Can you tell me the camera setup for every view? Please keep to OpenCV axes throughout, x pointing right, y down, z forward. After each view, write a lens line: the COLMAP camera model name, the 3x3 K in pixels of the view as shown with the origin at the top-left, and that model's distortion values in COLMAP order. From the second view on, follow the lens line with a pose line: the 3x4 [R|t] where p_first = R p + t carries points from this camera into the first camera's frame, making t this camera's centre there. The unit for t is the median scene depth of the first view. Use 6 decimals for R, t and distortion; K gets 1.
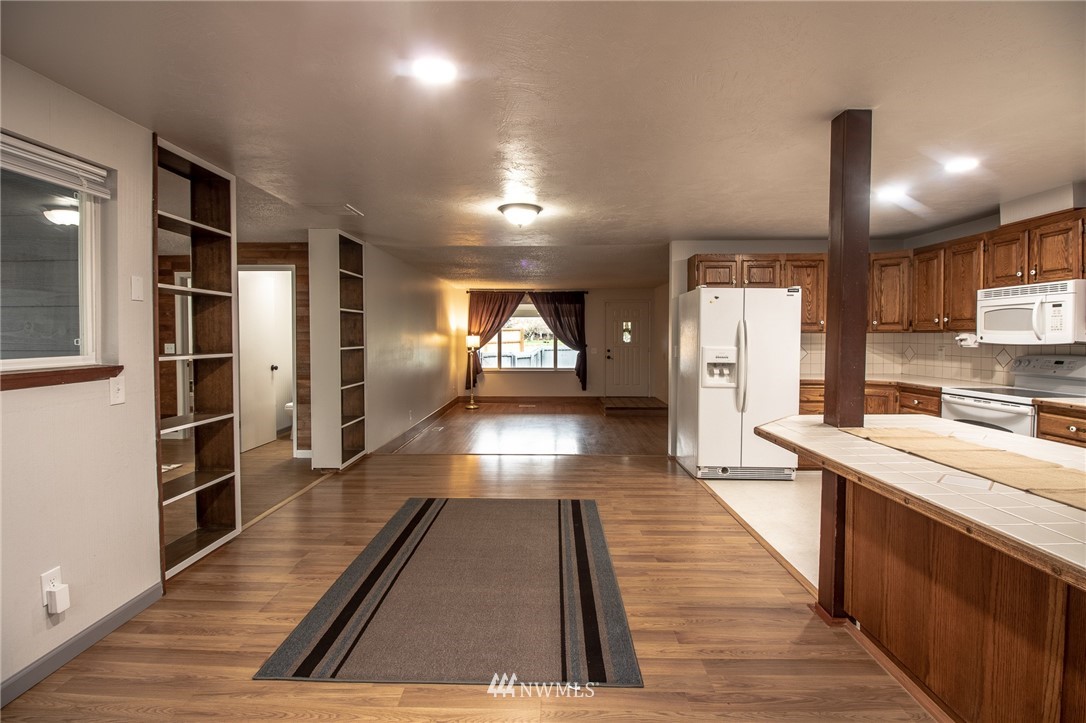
lens RADIAL K [[501.8, 0, 540.4], [0, 501.8, 347.6], [0, 0, 1]] dist [0.002661, -0.015753]
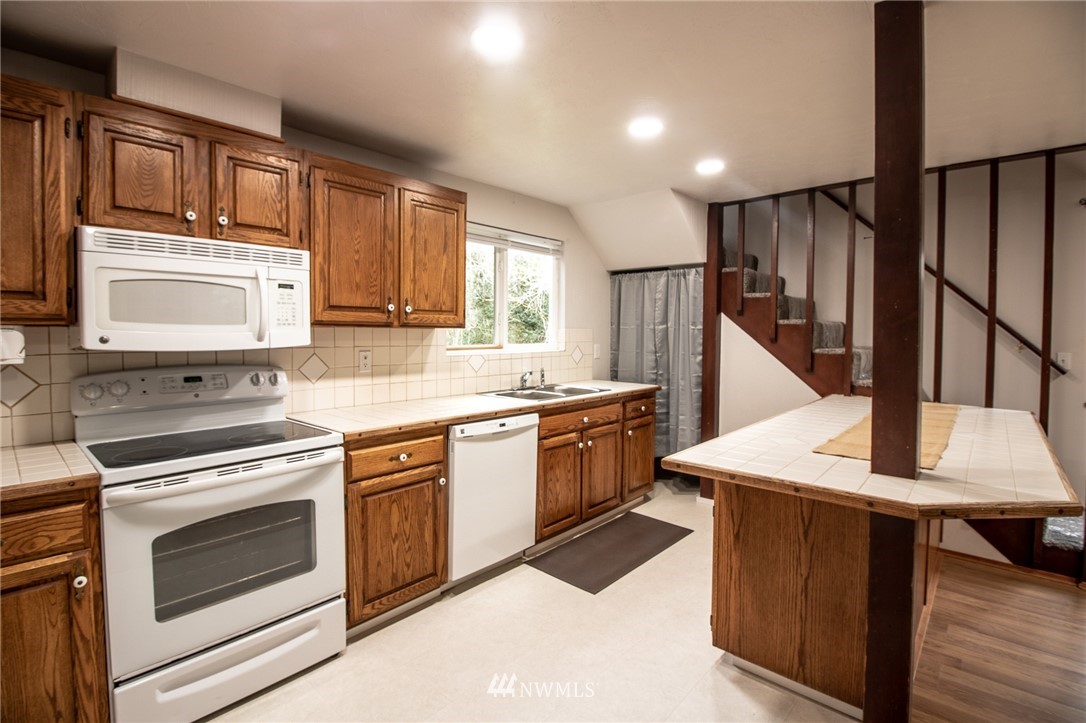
lens RADIAL K [[501.8, 0, 540.4], [0, 501.8, 347.6], [0, 0, 1]] dist [0.002661, -0.015753]
pose [[-0.751704, -0.022680, 0.659110, 0.310680], [0.013500, 0.998670, 0.049761, -0.028437], [-0.659362, 0.046303, -0.750398, 1.057037]]
